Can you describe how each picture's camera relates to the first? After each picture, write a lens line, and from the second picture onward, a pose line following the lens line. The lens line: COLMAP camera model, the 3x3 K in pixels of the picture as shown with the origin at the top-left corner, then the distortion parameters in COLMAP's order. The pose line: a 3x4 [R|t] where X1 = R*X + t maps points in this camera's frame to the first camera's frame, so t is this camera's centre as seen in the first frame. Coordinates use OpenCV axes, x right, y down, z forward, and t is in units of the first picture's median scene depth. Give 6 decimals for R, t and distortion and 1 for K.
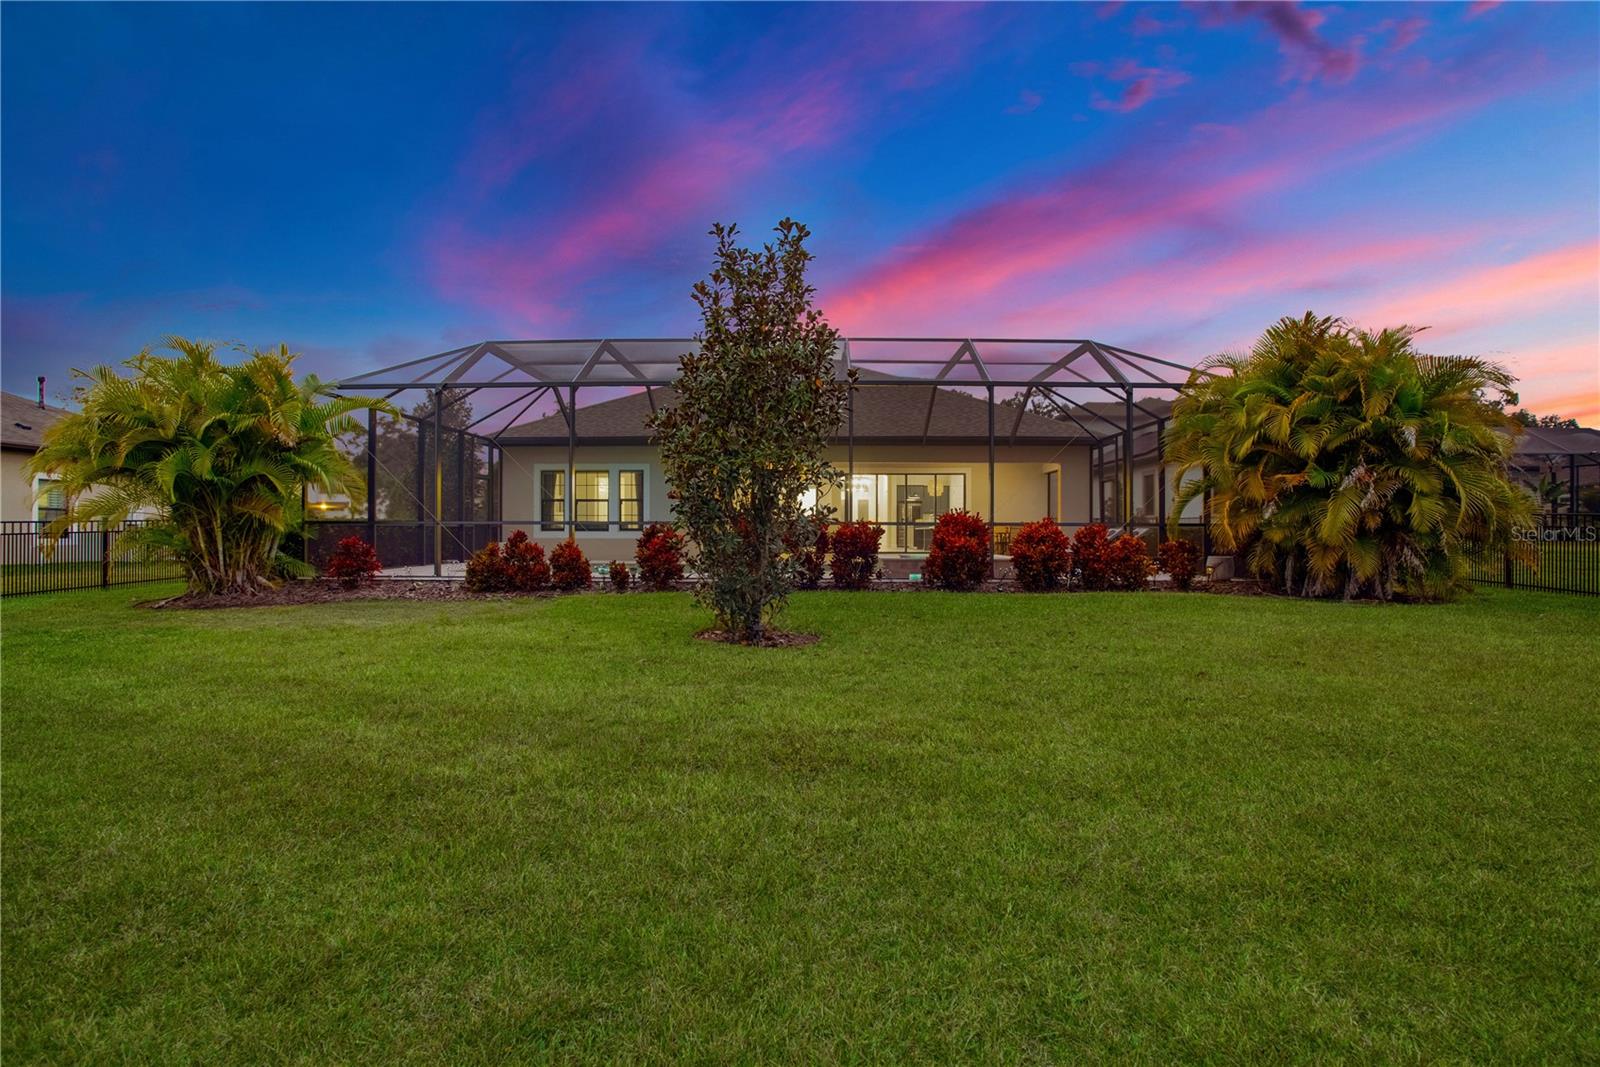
lens RADIAL K [[770.1, 0, 805.4], [0, 770.1, 532.5], [0, 0, 1]] dist [-0.058576, 0.021703]
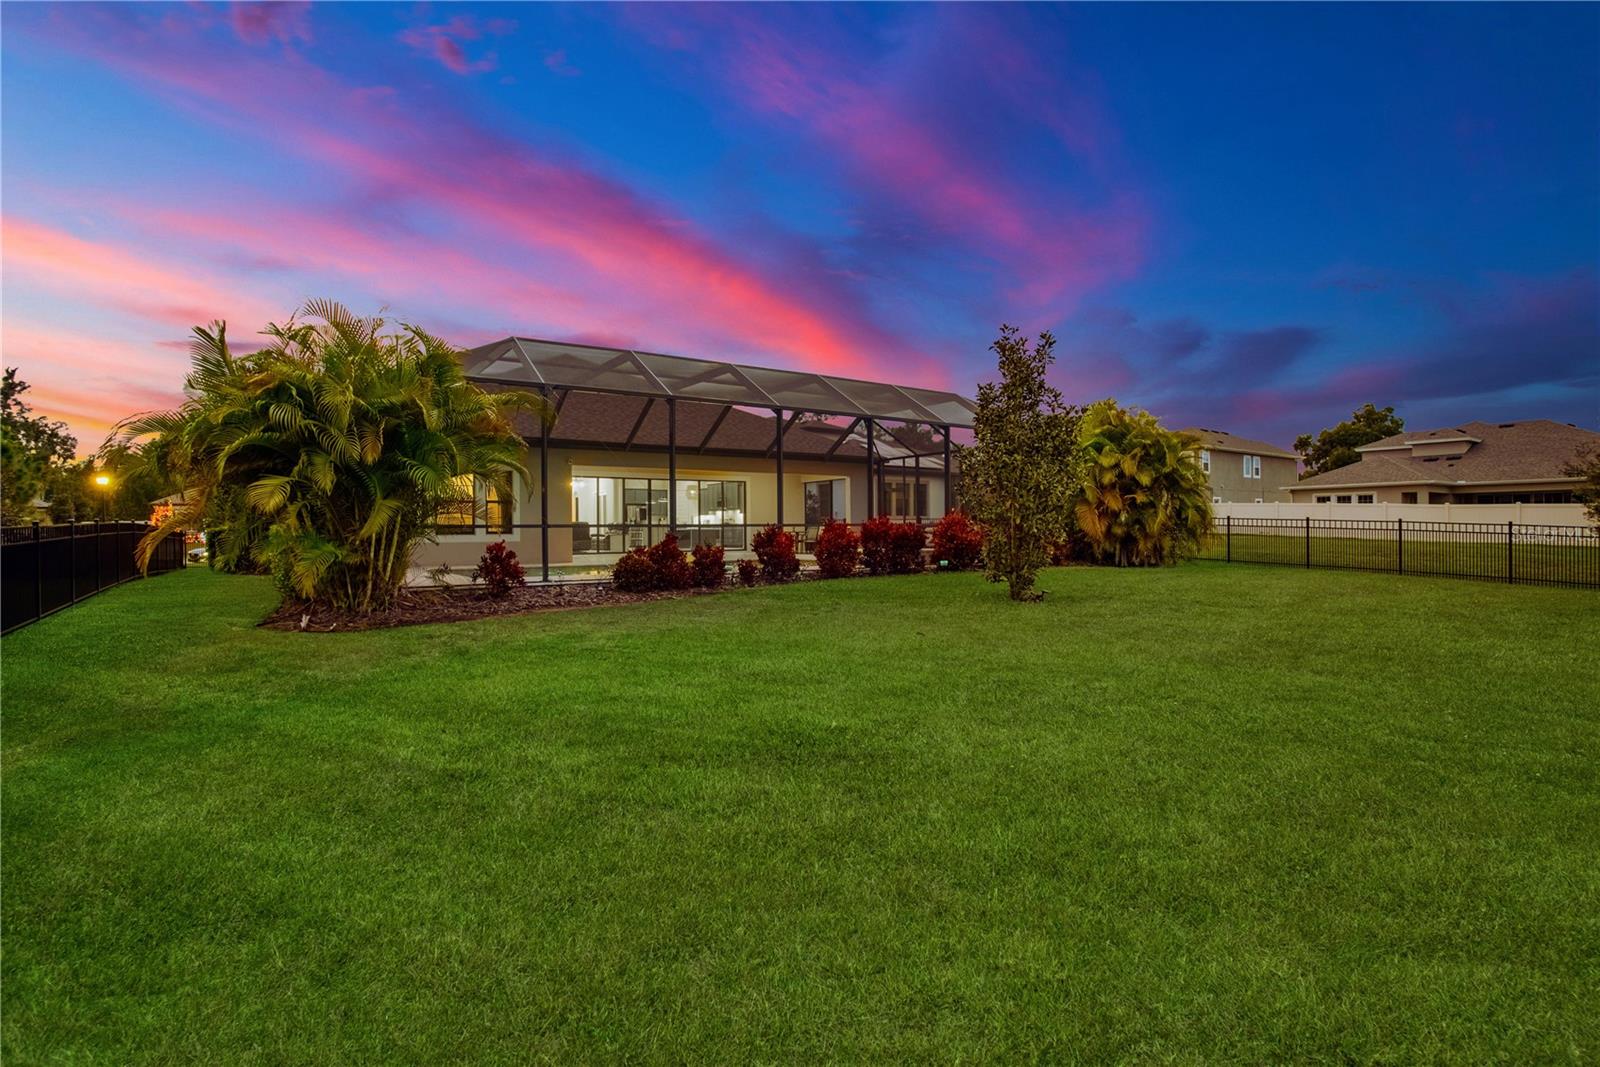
lens RADIAL K [[770.1, 0, 805.4], [0, 770.1, 532.5], [0, 0, 1]] dist [-0.058576, 0.021703]
pose [[0.819984, -0.010089, 0.572298, -0.596409], [0.011373, 0.999934, 0.001332, -0.000459], [-0.572274, 0.005417, 0.820045, -0.008688]]
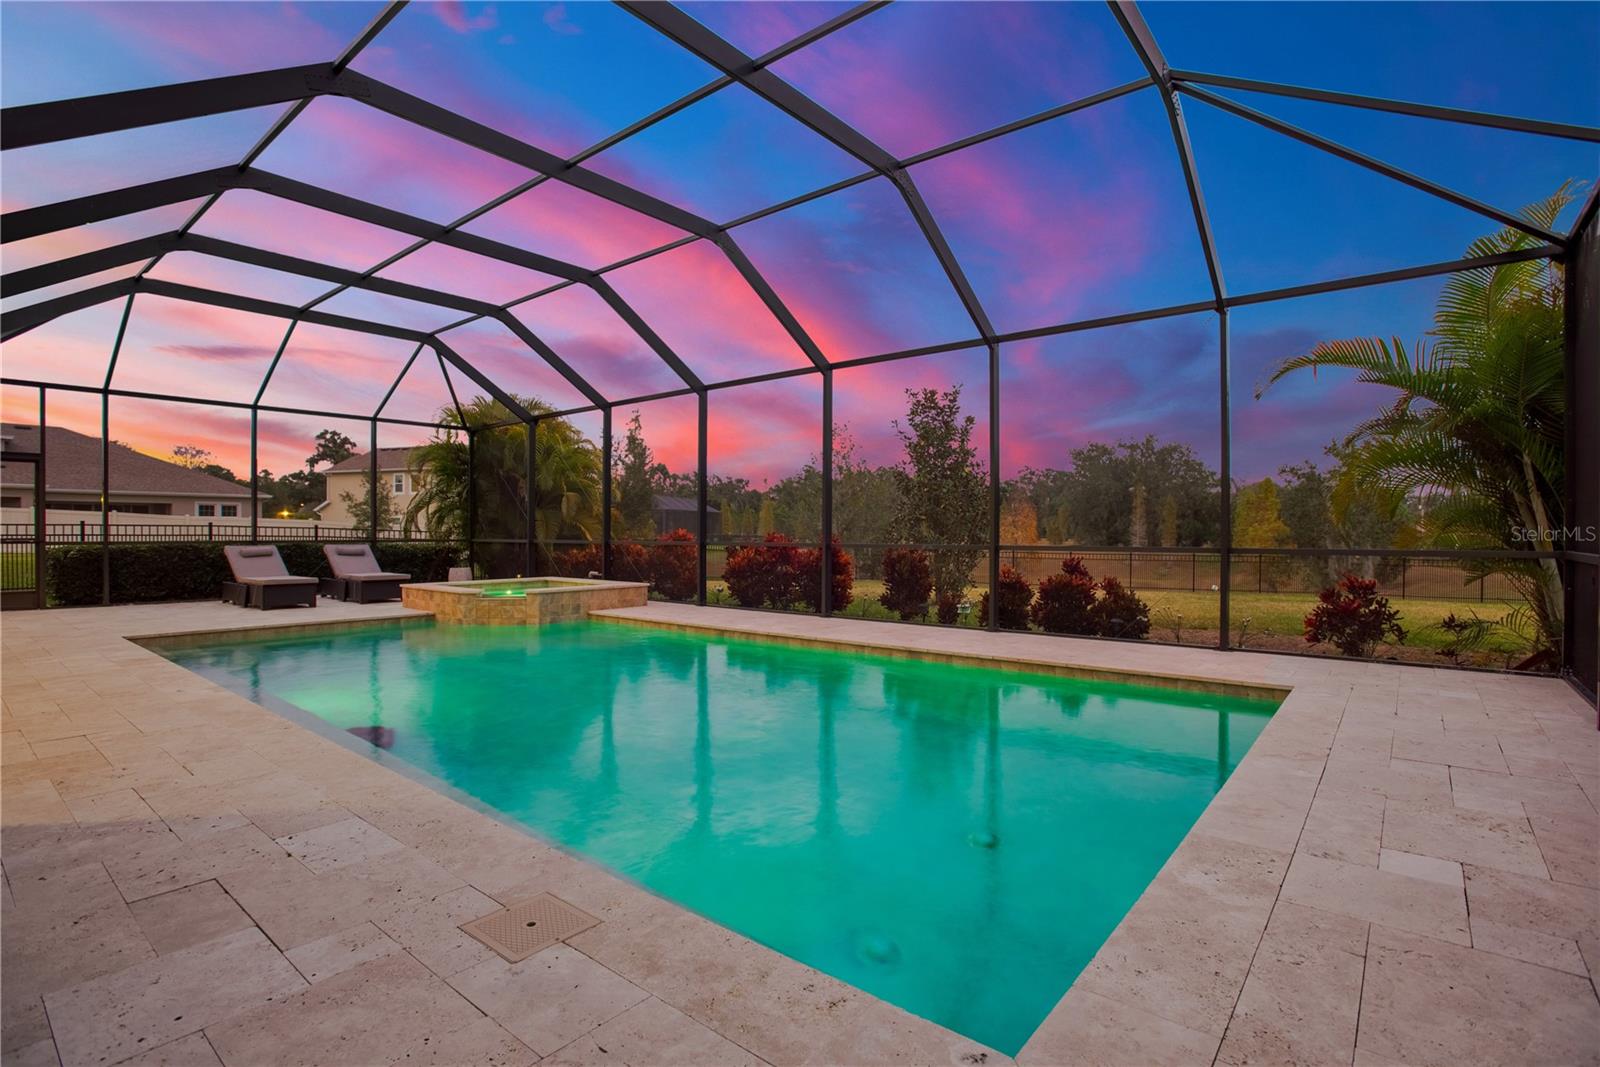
lens RADIAL K [[765.2, 0, 800.0], [0, 765.2, 533.5], [0, 0, 1]] dist [-0.080619, 0.042352]
pose [[-0.776320, -0.003203, 0.630331, -0.459605], [0.000687, 0.999982, 0.005927, -0.021449], [-0.630338, 0.005034, -0.776304, 1.247020]]
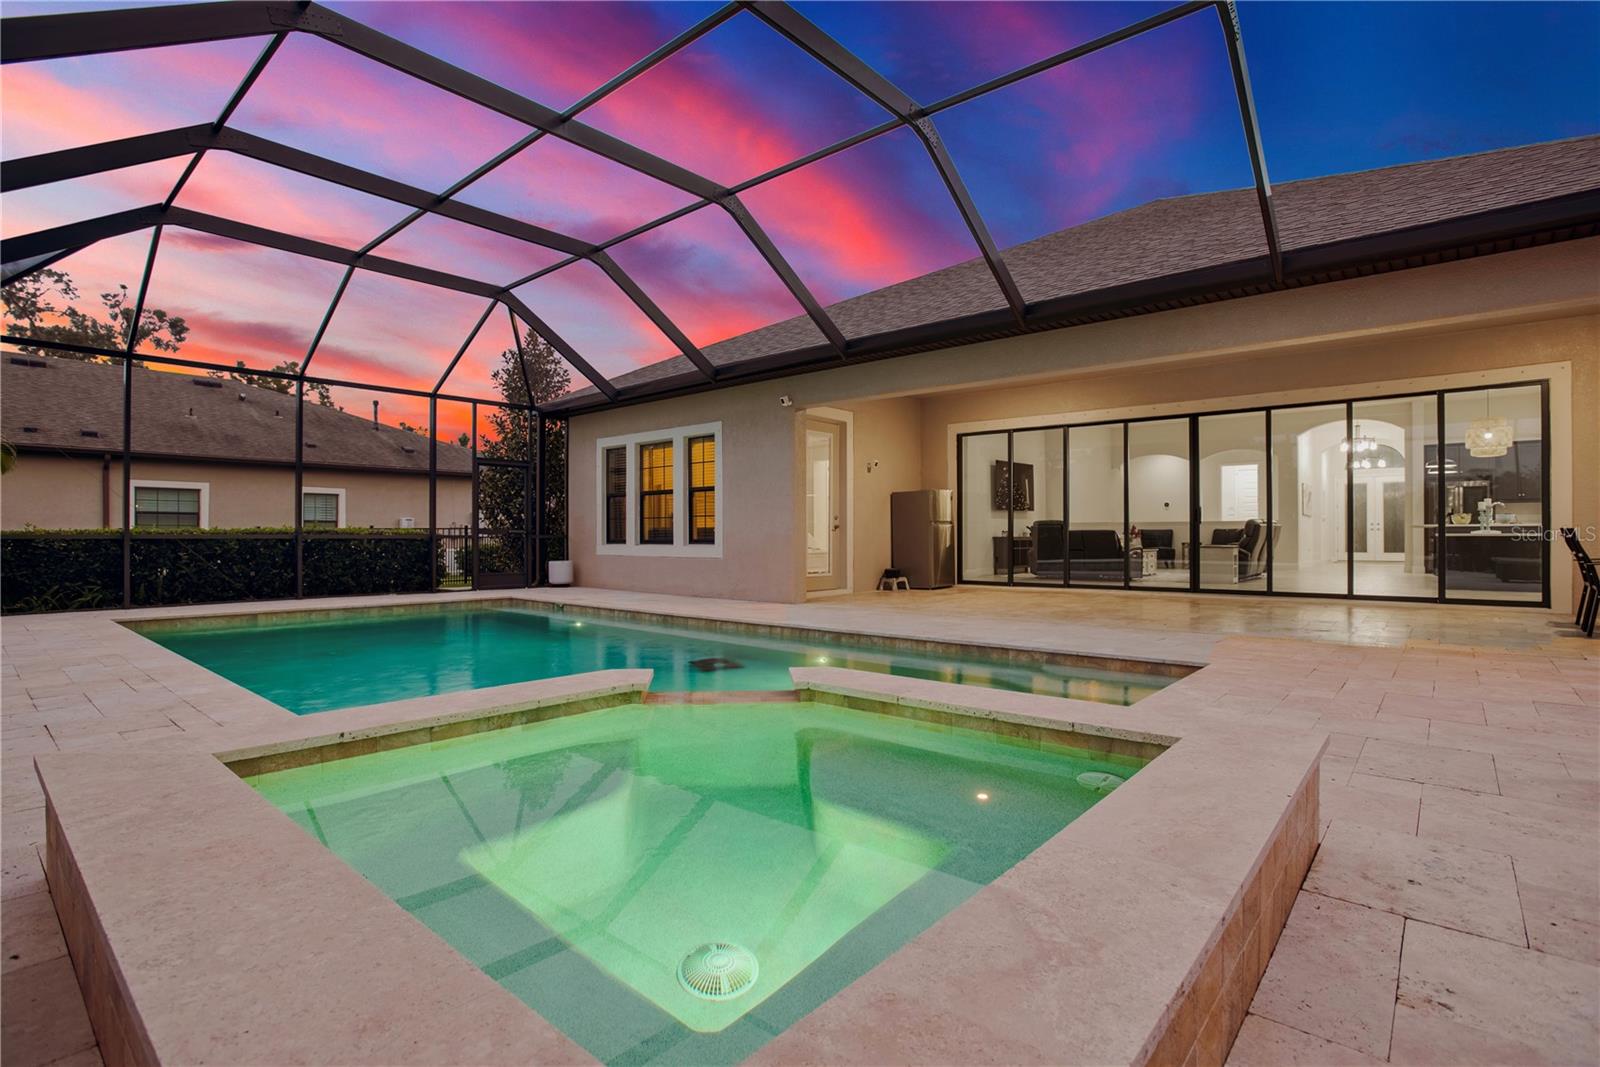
lens RADIAL K [[770.1, 0, 805.4], [0, 770.1, 532.5], [0, 0, 1]] dist [-0.058576, 0.021703]
pose [[0.762227, -0.004710, -0.647292, 0.252672], [0.000959, 0.999981, -0.006148, -0.009342], [0.647309, 0.004065, 0.762217, 0.805746]]
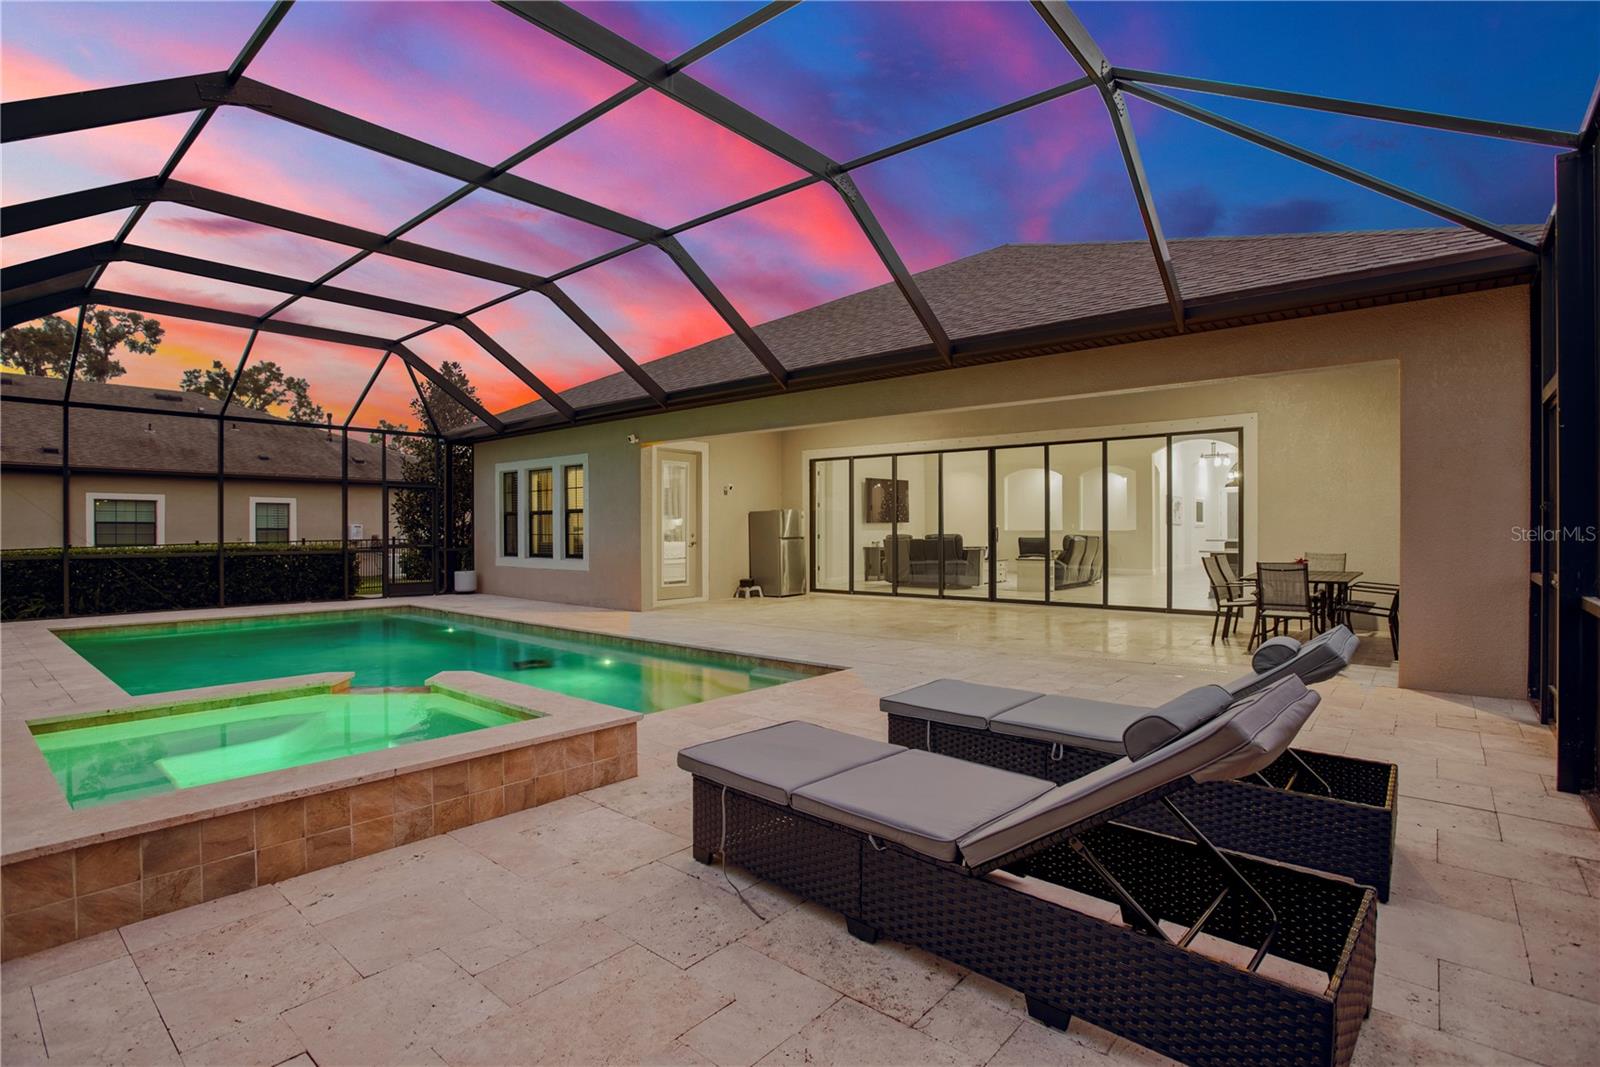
lens RADIAL K [[770.1, 0, 805.4], [0, 770.1, 532.5], [0, 0, 1]] dist [-0.058576, 0.021703]
pose [[0.769844, -0.000579, -0.638232, 0.435882], [0.002321, 0.999996, 0.001892, -0.032712], [0.638228, -0.002938, 0.769842, 0.814244]]
